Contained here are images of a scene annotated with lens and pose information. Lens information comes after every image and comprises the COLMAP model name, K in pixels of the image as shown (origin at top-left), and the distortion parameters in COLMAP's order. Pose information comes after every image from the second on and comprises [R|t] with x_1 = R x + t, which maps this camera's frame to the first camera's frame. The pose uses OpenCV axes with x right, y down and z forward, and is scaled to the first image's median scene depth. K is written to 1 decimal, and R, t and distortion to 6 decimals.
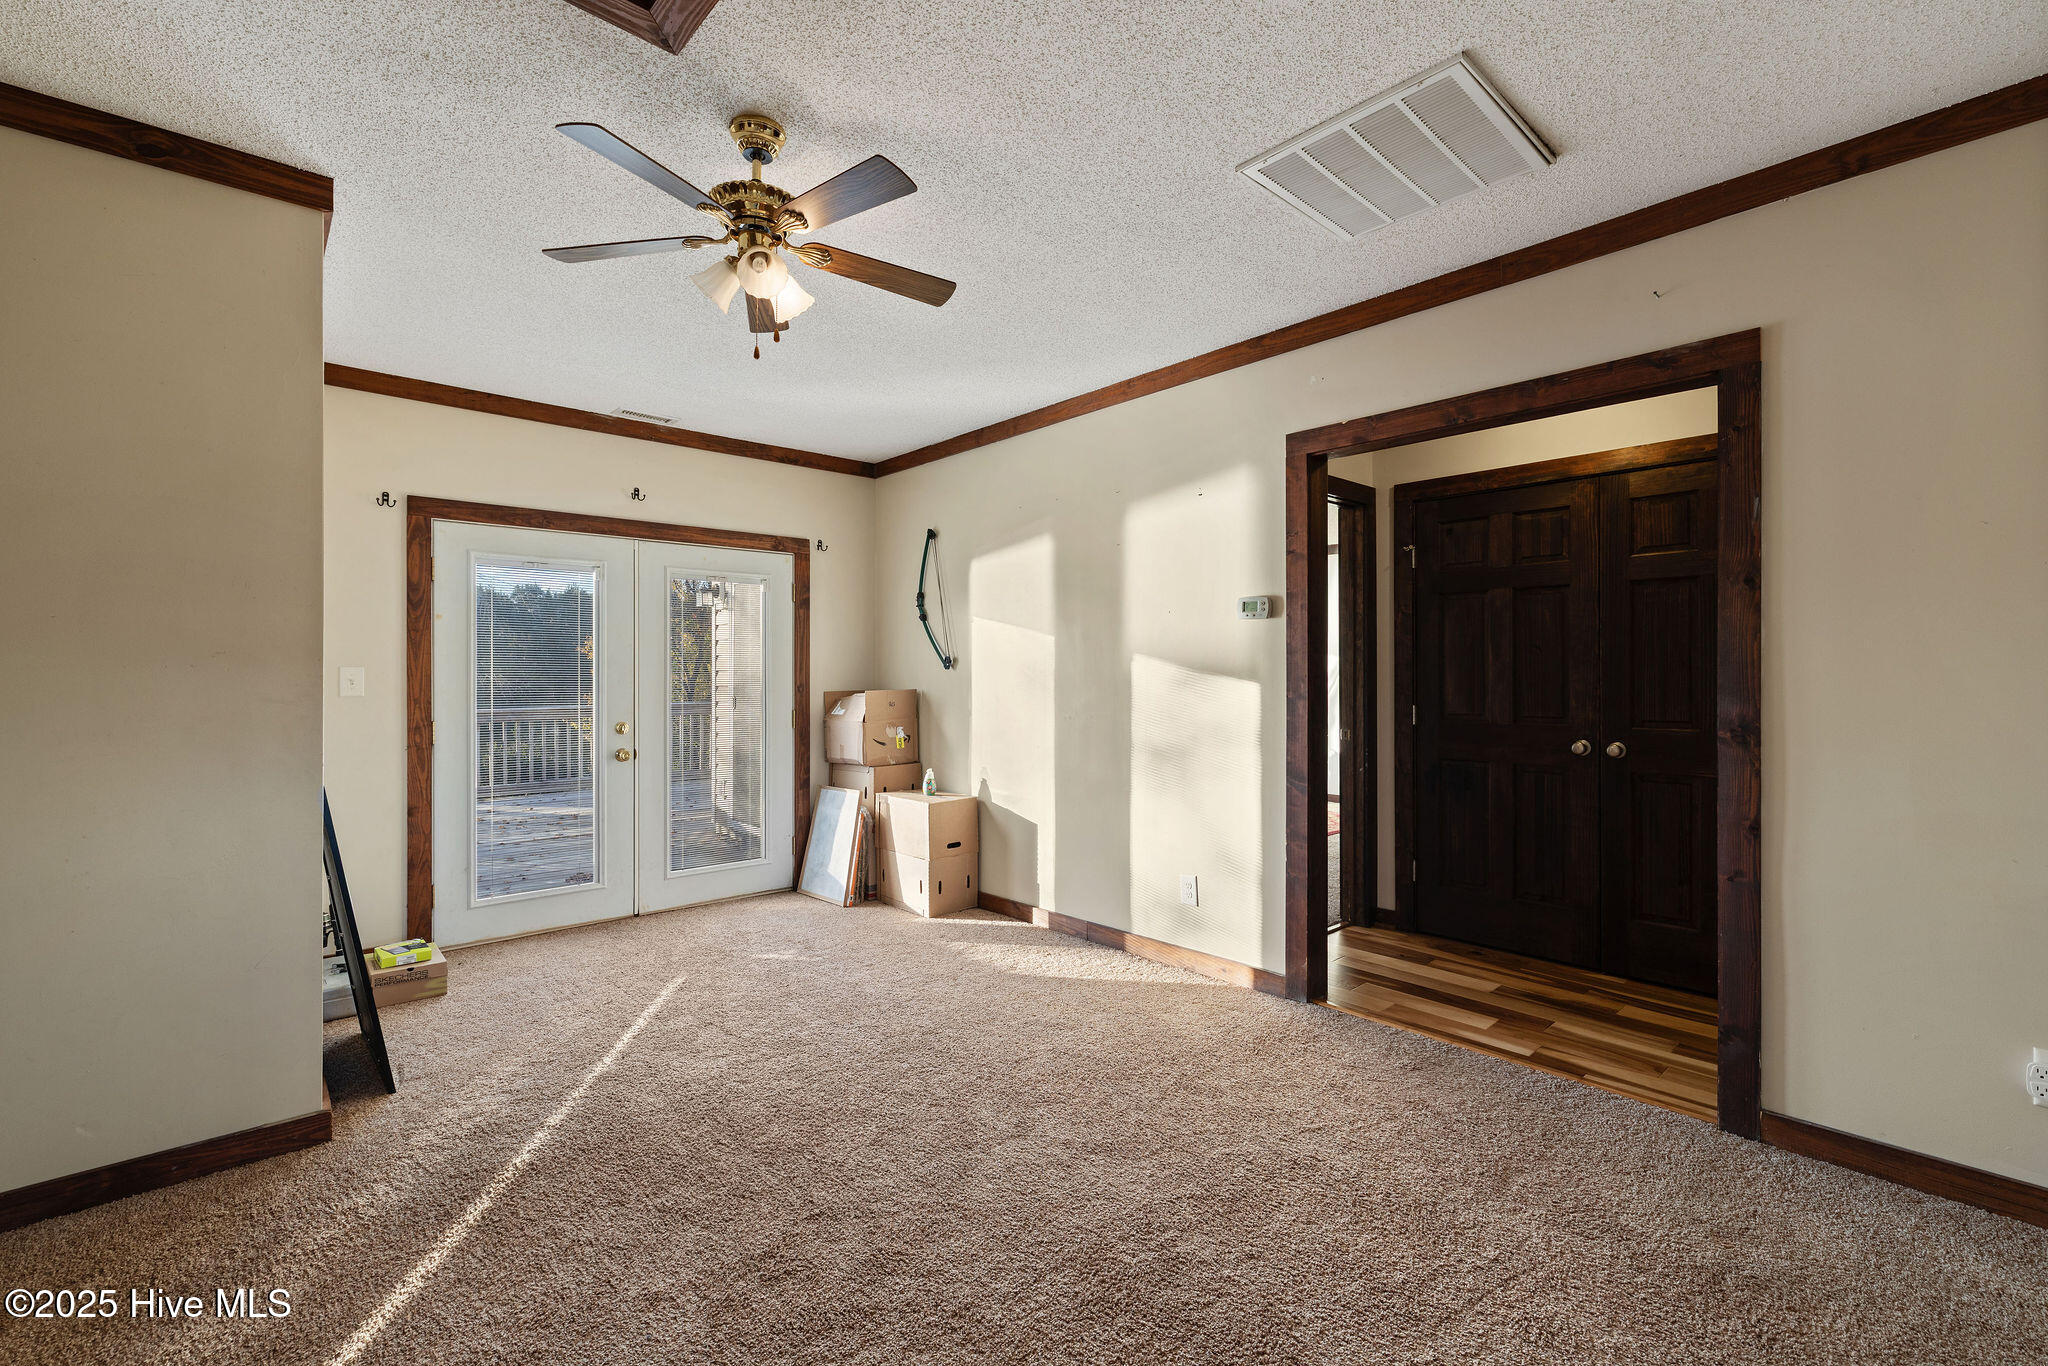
lens RADIAL K [[888.7, 0, 1022.7], [0, 888.7, 675.2], [0, 0, 1]] dist [0.000576, 0.001012]
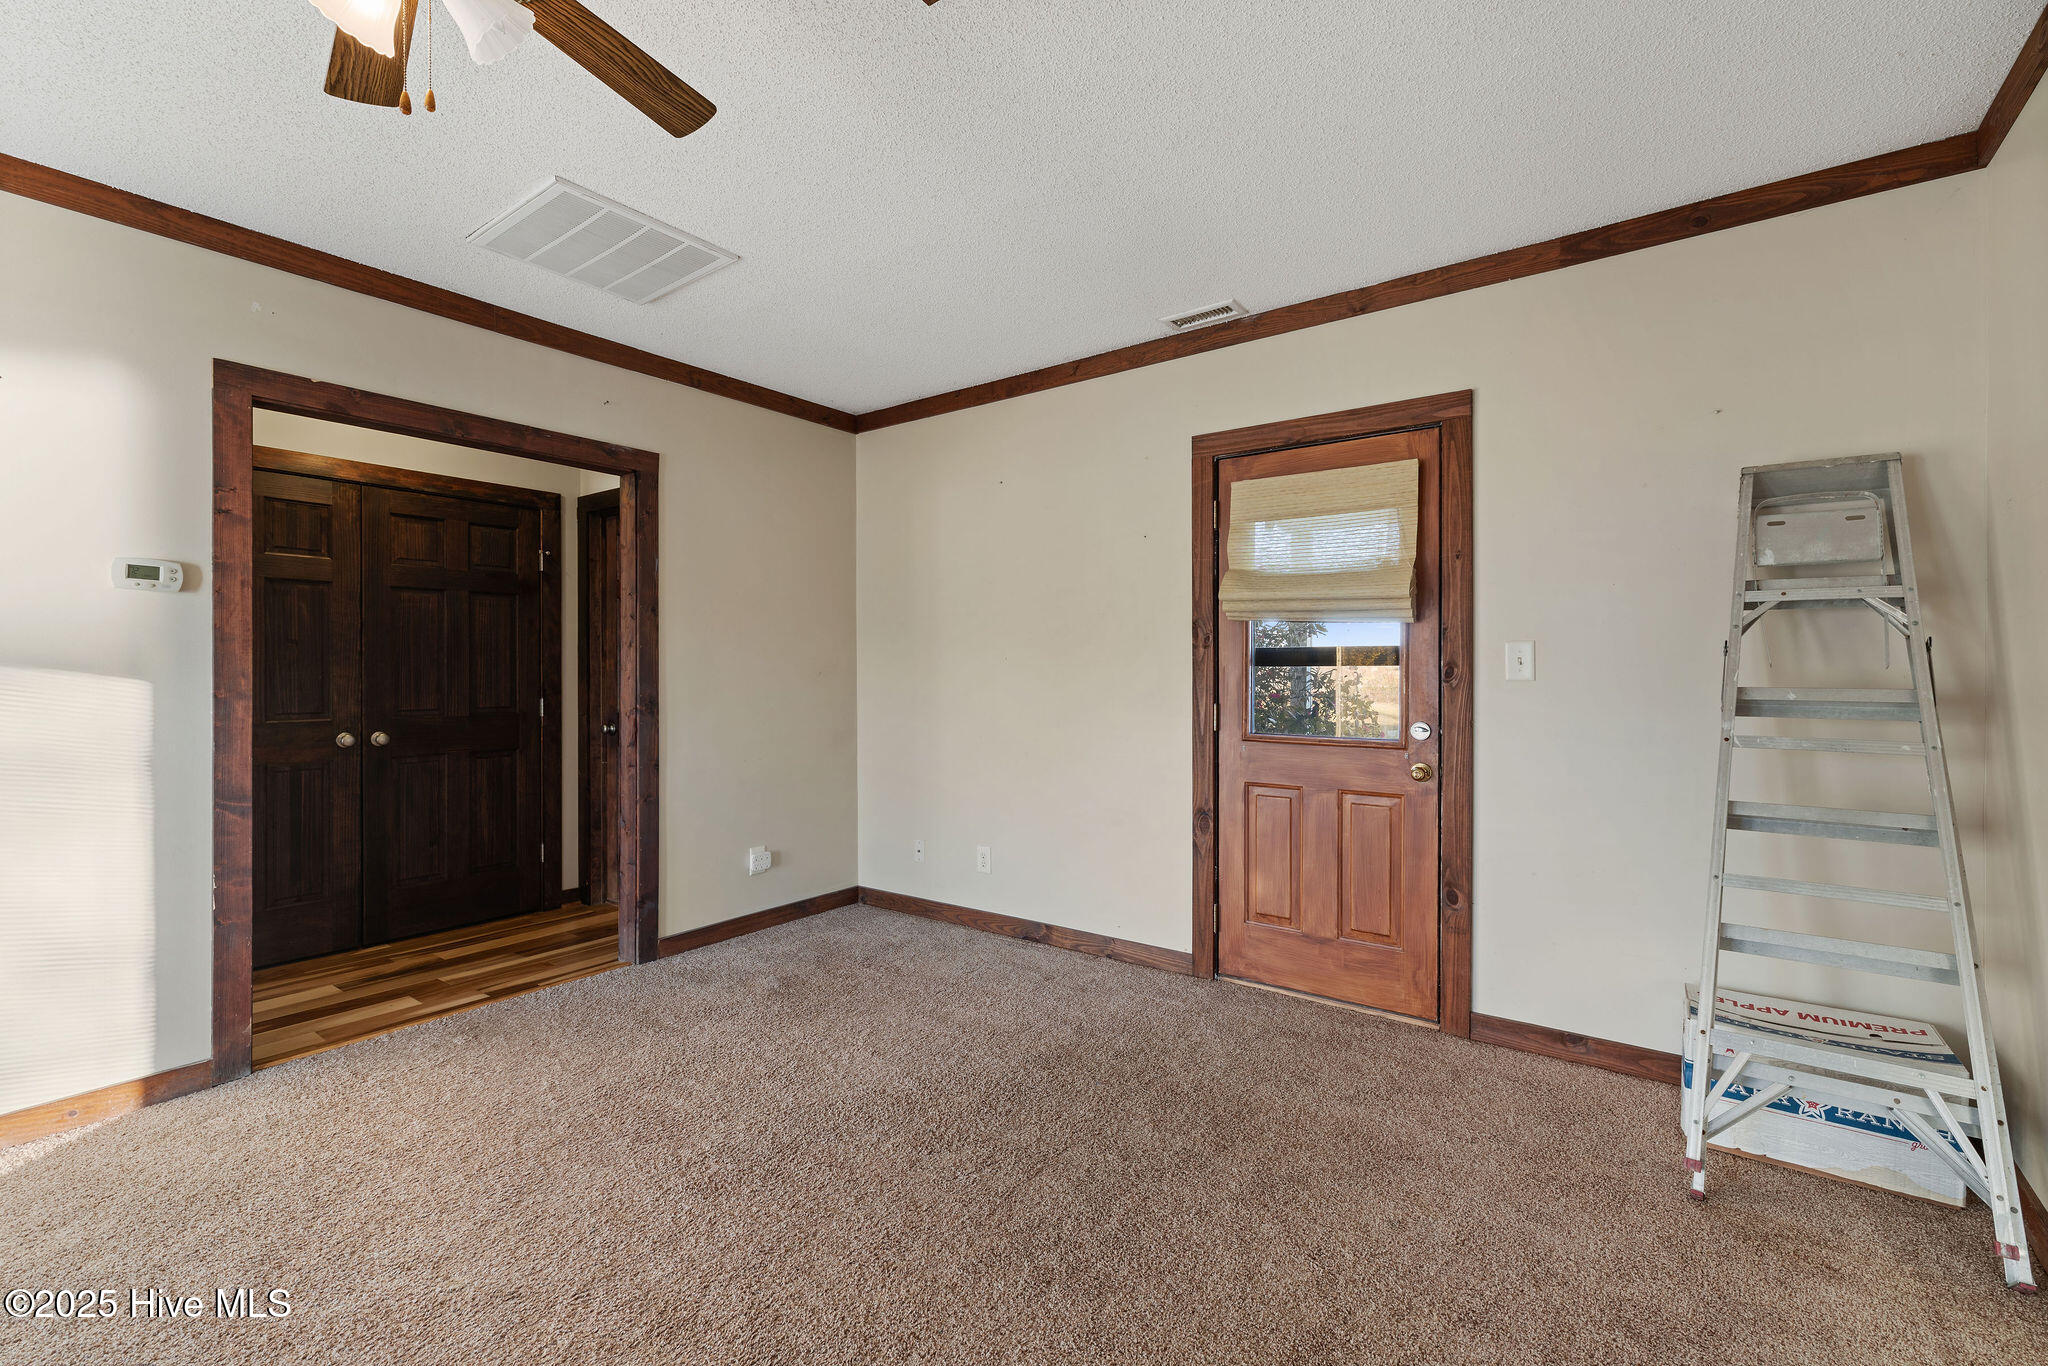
lens RADIAL K [[905.5, 0, 1032.9], [0, 905.5, 678.3], [0, 0, 1]] dist [0.000934, 0.000234]
pose [[-0.215320, -0.004776, 0.976532, -0.635237], [0.002966, 0.999980, 0.005544, 0.006133], [-0.976539, 0.004091, -0.215302, 0.479426]]
